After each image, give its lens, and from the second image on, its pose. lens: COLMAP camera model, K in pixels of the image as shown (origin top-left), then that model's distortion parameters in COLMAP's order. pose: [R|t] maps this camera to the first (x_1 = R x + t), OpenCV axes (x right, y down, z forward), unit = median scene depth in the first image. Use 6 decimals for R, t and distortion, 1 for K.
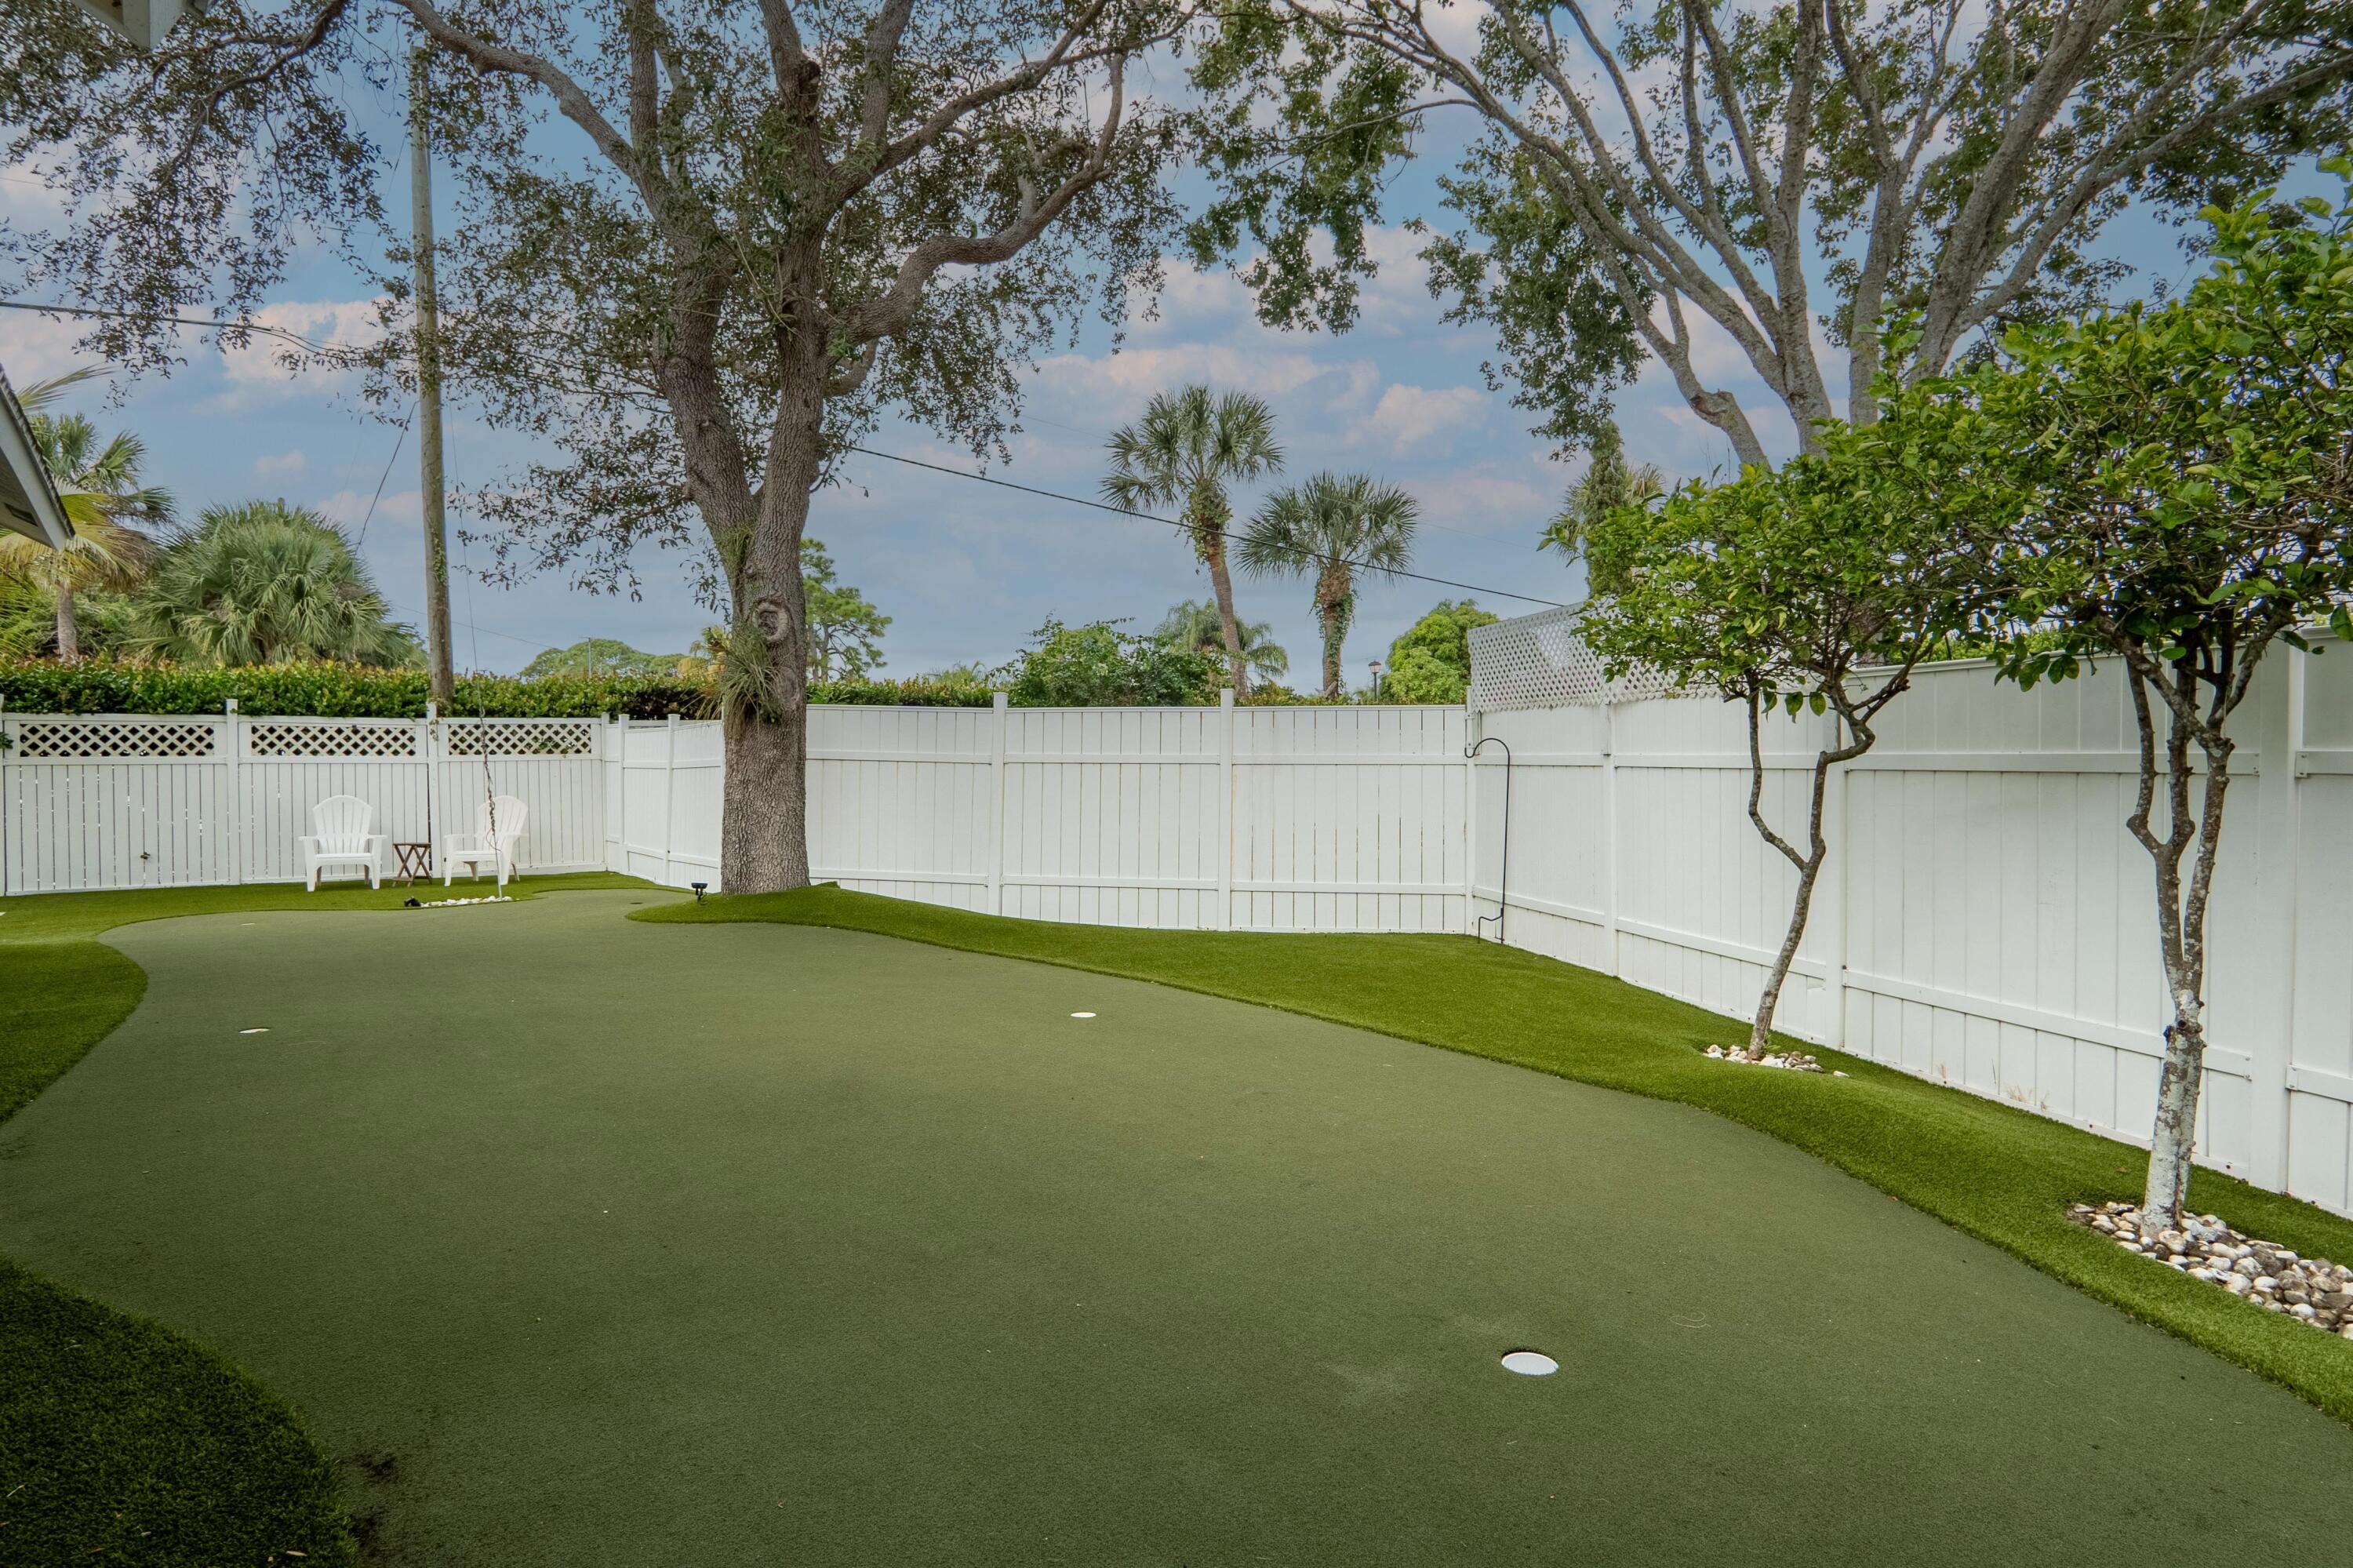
lens RADIAL K [[1269.3, 0, 1187.7], [0, 1269.3, 783.5], [0, 0, 1]] dist [-0.036613, 0.010986]
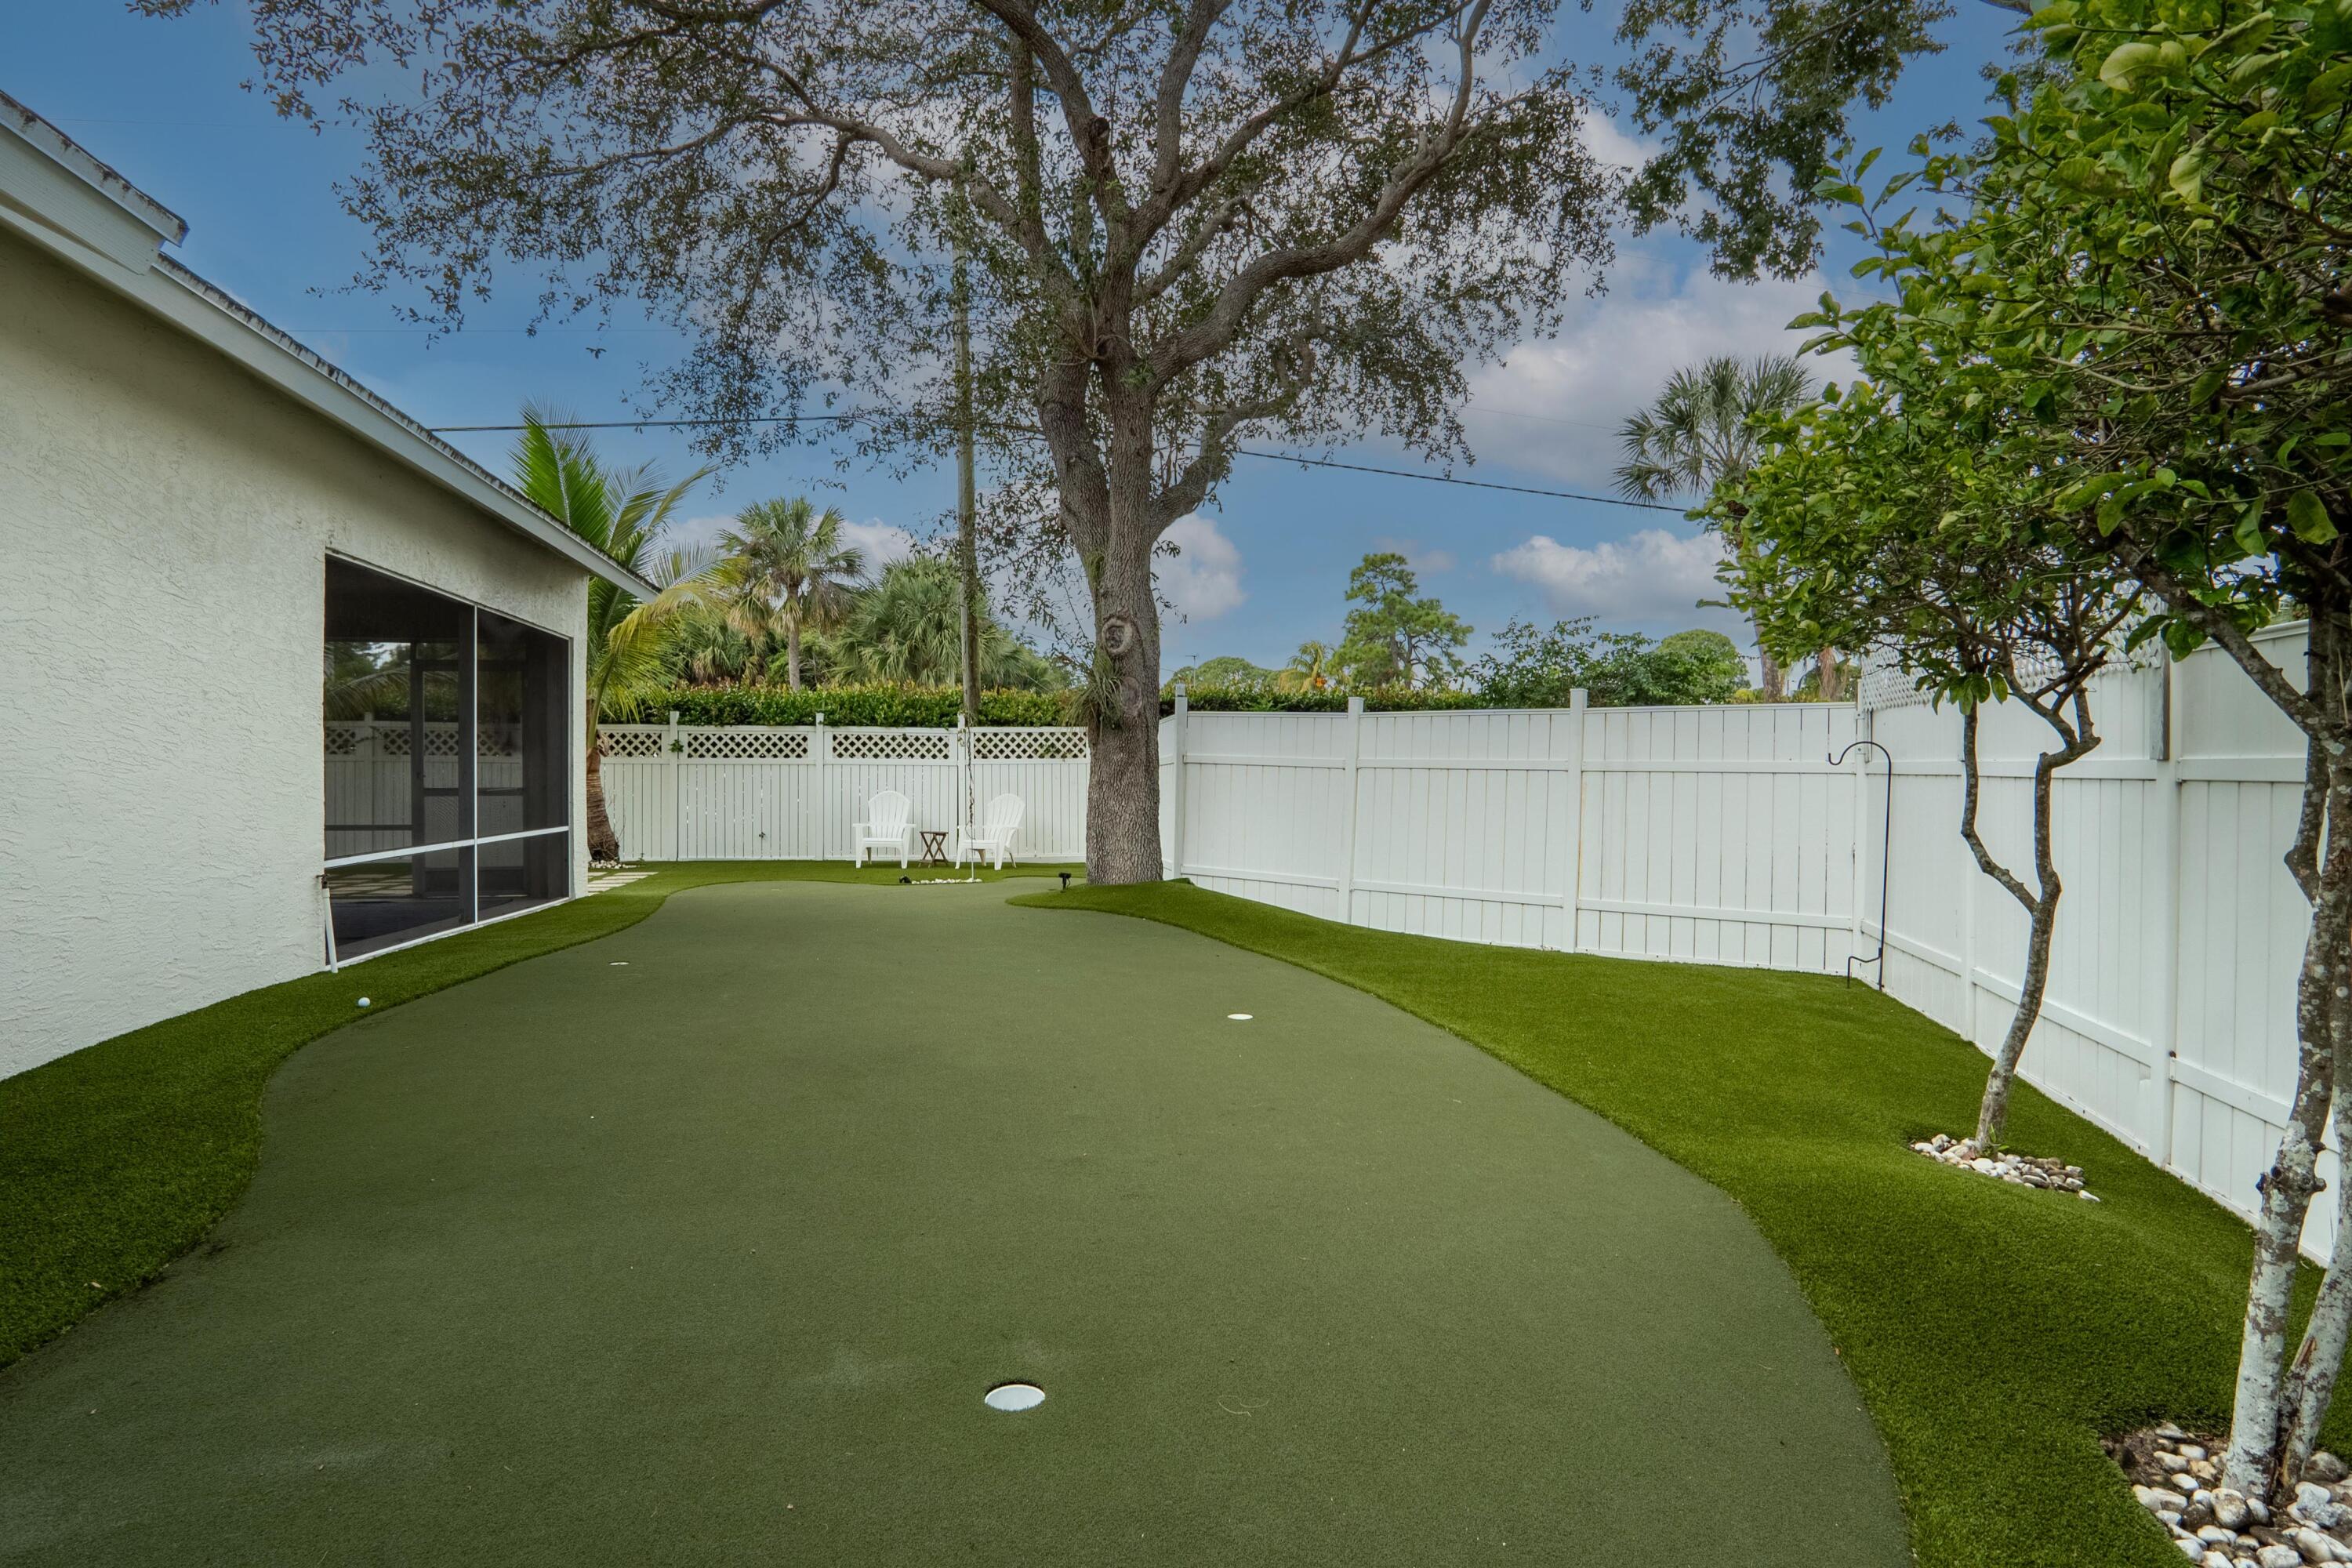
lens RADIAL K [[1268.7, 0, 1187.2], [0, 1268.7, 783.5], [0, 0, 1]] dist [-0.036613, 0.010986]
pose [[0.881197, 0.013249, -0.472564, 0.161909], [-0.016764, 0.999854, -0.003229, 0.001272], [0.472453, 0.010767, 0.881290, 0.046062]]
